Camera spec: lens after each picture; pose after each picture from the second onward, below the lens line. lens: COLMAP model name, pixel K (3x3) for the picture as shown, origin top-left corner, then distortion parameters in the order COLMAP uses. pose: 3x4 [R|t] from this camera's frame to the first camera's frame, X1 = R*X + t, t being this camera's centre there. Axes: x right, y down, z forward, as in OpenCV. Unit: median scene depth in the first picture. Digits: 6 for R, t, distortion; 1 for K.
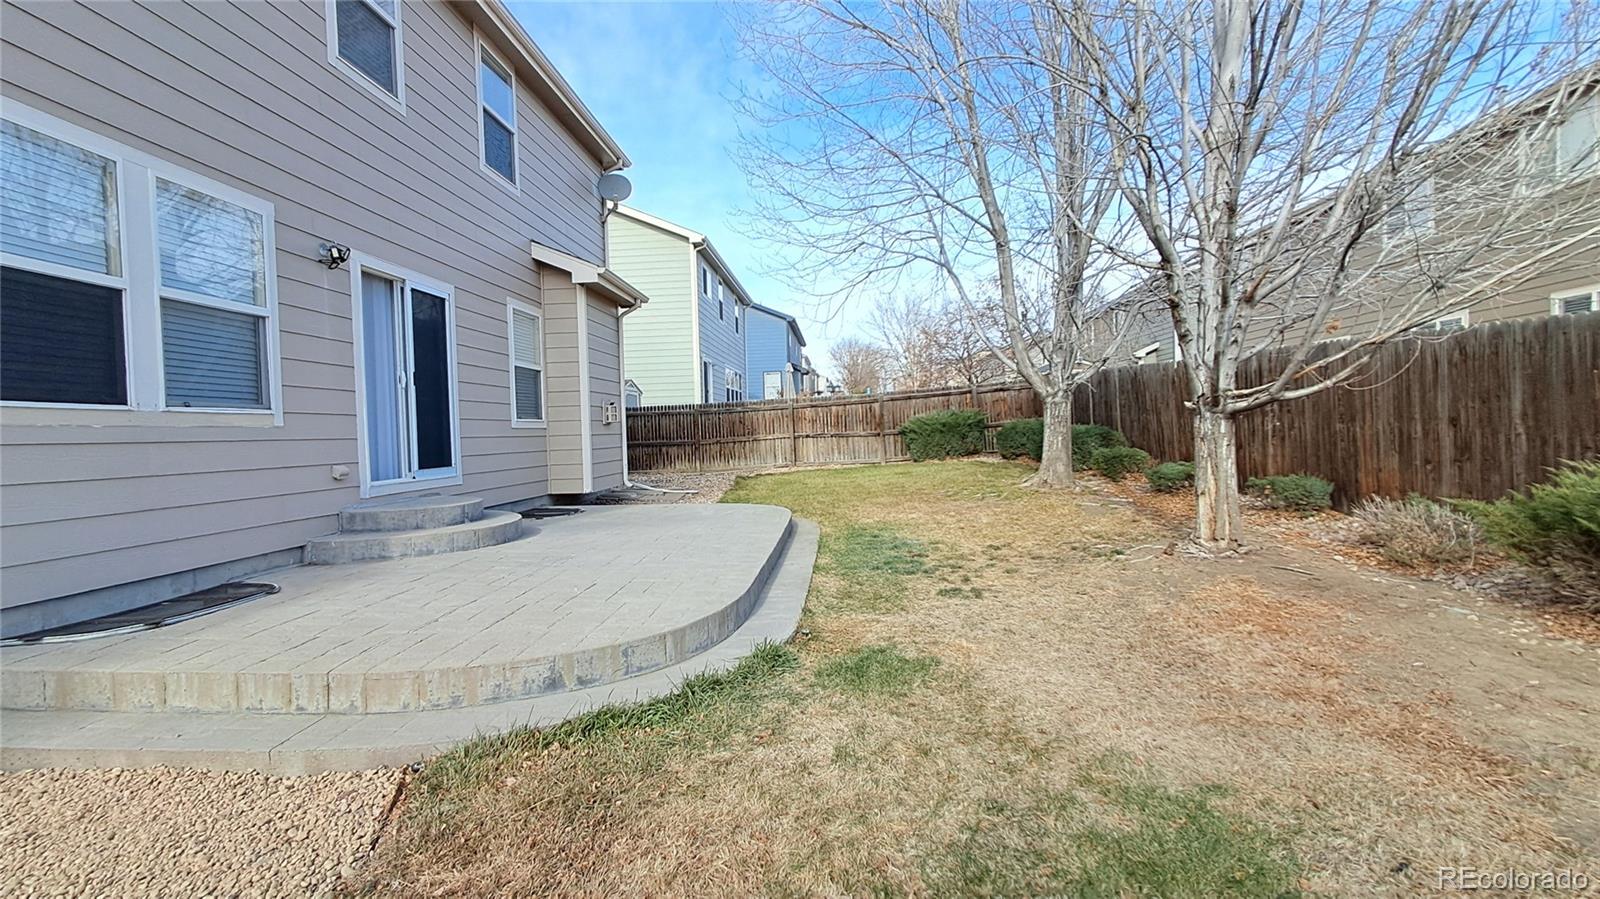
lens RADIAL K [[741.2, 0, 793.2], [0, 741.2, 445.0], [0, 0, 1]] dist [0.018133, 0.001728]
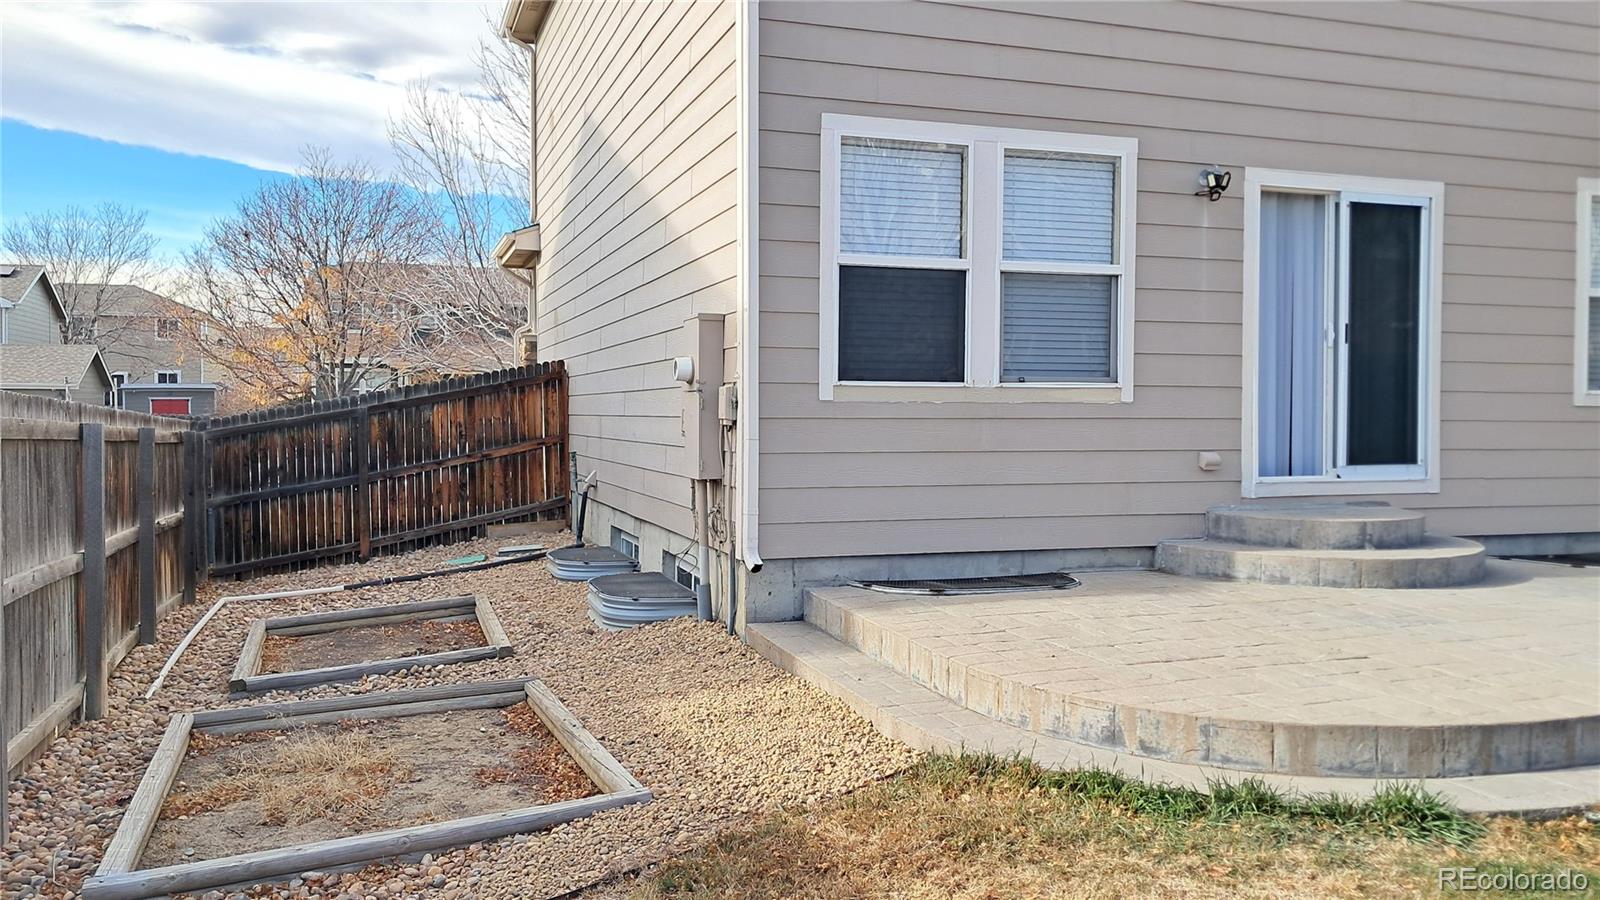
lens RADIAL K [[1281.0, 0, 796.5], [0, 1281.0, 453.6], [0, 0, 1]] dist [0.057558, -0.056063]
pose [[0.384188, 0.061528, -0.921202, 0.502912], [-0.031374, 0.998071, 0.053578, -0.032176], [0.922722, 0.008317, 0.385377, 0.084766]]
